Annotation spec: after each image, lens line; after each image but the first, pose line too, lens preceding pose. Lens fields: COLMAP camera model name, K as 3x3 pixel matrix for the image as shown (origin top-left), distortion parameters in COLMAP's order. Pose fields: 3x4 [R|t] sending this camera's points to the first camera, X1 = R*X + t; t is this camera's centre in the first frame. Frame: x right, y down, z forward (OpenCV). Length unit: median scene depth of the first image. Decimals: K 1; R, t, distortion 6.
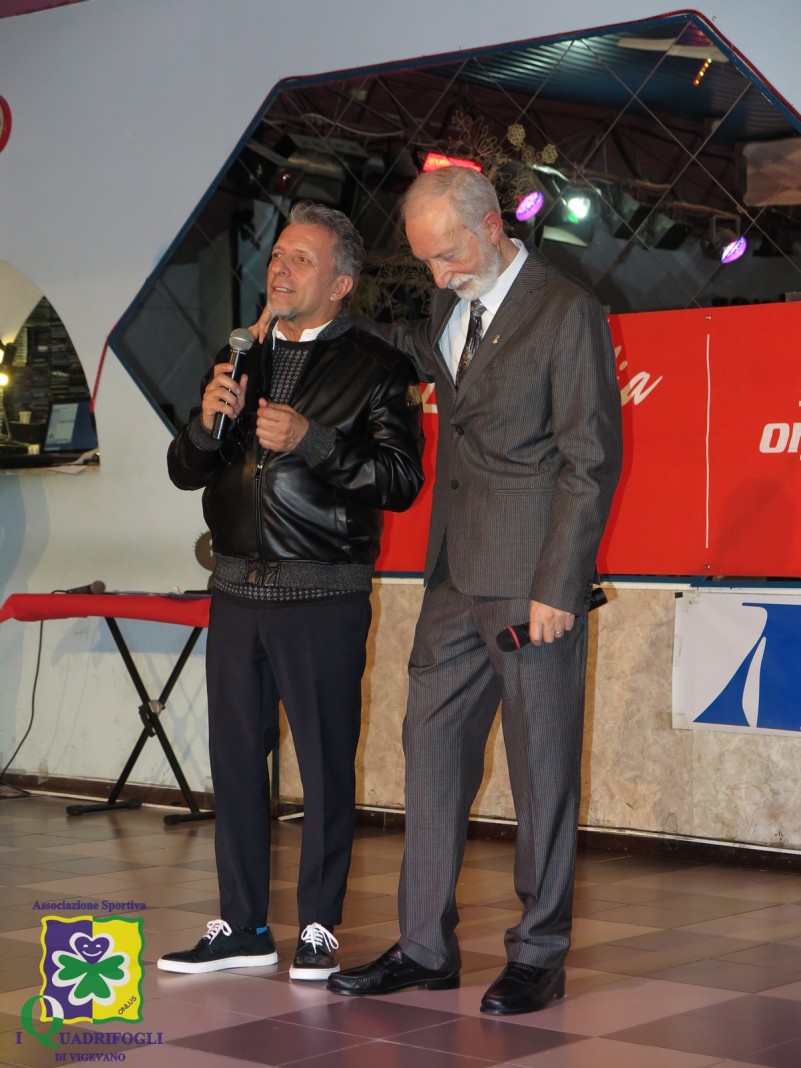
lens RADIAL K [[2342.5, 0, 362.7], [0, 2342.5, 530.9], [0, 0, 1]] dist [-0.011349, 0.000000]
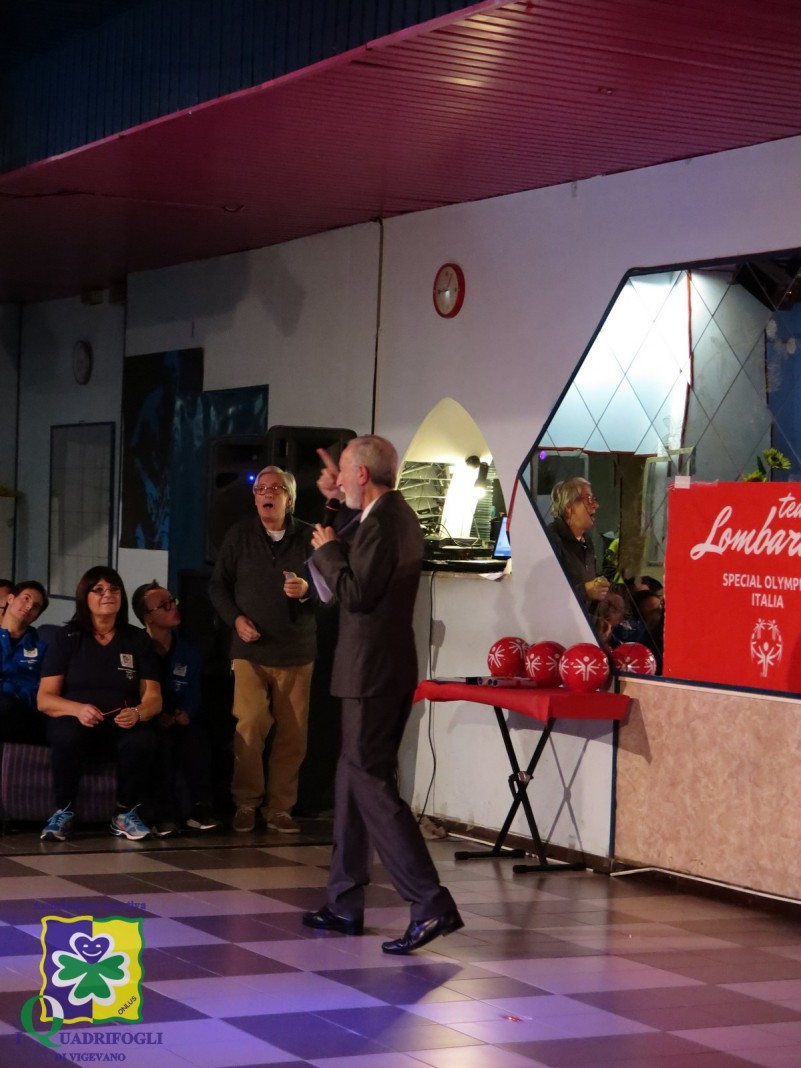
lens RADIAL K [[2533.0, 0, 366.8], [0, 2533.0, 535.2], [0, 0, 1]] dist [-0.007936, 0.000000]
pose [[0.924972, 0.024542, -0.379242, 0.370254], [-0.022098, 0.999697, 0.010798, -0.070970], [0.379392, -0.001607, 0.925234, -0.294366]]
